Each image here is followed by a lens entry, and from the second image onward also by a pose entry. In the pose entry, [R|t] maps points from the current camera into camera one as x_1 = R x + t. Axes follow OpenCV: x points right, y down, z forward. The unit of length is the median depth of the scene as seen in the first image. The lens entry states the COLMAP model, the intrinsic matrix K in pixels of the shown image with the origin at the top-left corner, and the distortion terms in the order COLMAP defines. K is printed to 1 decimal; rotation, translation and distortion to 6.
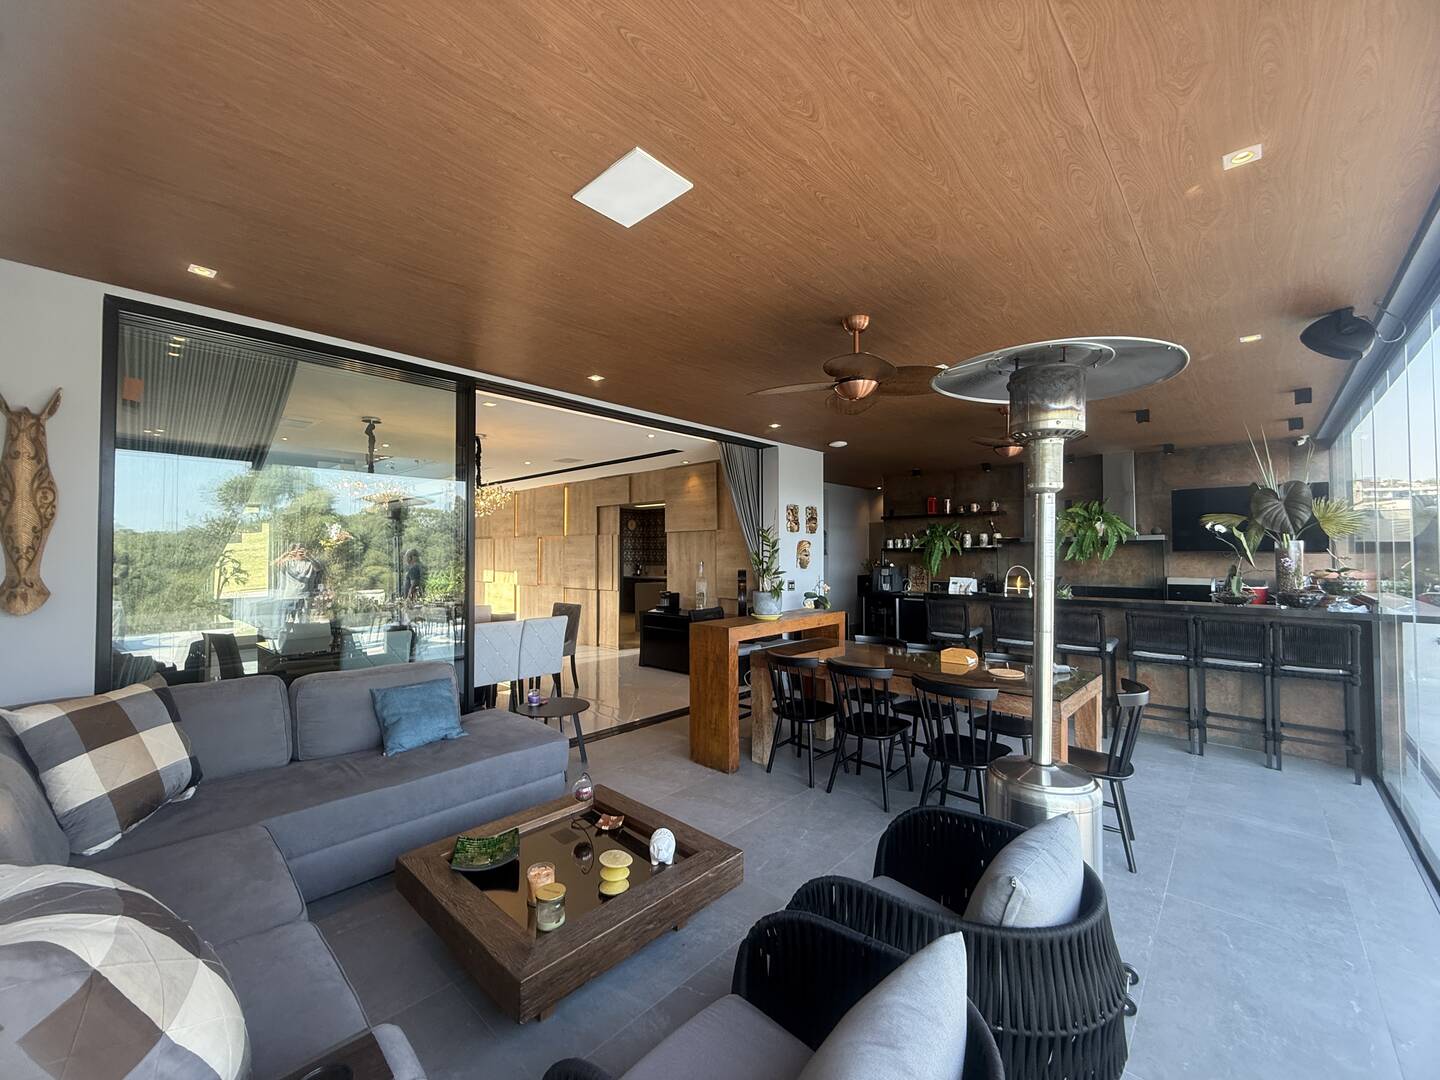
lens RADIAL K [[574.3, 0, 718.9], [0, 574.3, 538.9], [0, 0, 1]] dist [-0.002030, -0.000246]
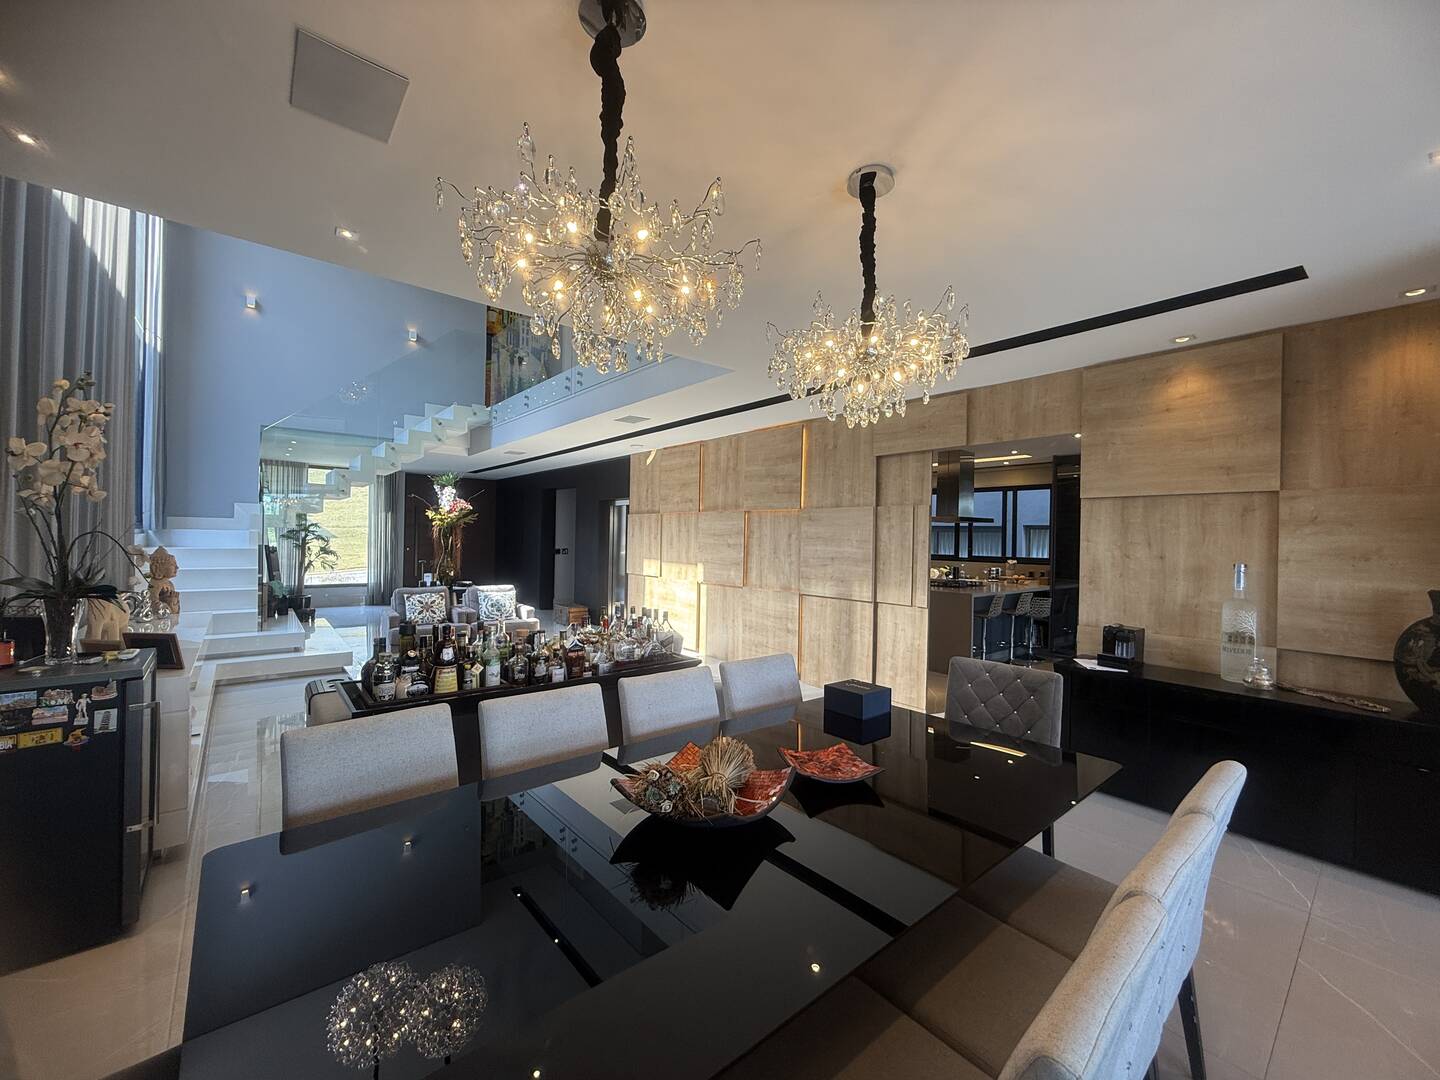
lens RADIAL K [[578.2, 0, 714.1], [0, 578.2, 540.2], [0, 0, 1]] dist [0.001714, 0.000181]
pose [[0.989680, 0.021191, -0.141722, -0.278296], [-0.017092, 0.999401, 0.030081, 0.011891], [0.142275, -0.027348, 0.989449, 0.394801]]
